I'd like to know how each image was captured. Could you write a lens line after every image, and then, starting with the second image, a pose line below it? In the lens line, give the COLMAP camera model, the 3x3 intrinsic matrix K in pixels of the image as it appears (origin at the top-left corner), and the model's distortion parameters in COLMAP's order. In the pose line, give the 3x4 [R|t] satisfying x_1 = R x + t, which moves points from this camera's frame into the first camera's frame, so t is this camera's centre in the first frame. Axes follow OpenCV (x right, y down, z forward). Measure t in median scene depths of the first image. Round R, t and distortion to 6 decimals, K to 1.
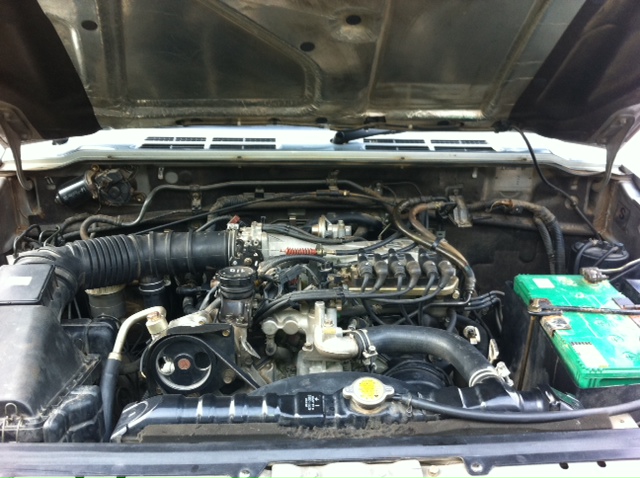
lens RADIAL K [[617.6, 0, 320.0], [0, 617.6, 239.0], [0, 0, 1]] dist [0.090058, -0.319356]
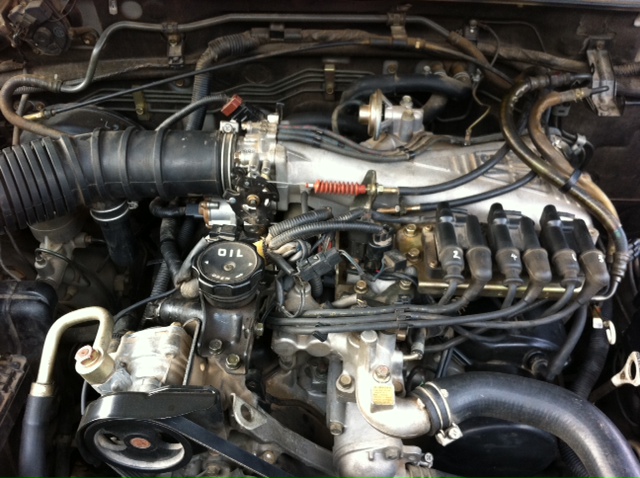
lens RADIAL K [[617.6, 0, 320.0], [0, 617.6, 239.0], [0, 0, 1]] dist [0.090058, -0.319356]
pose [[0.997836, 0.049985, -0.042707, -0.021250], [-0.026384, 0.899434, 0.436259, -0.185353], [0.060219, -0.434188, 0.898807, 0.413821]]
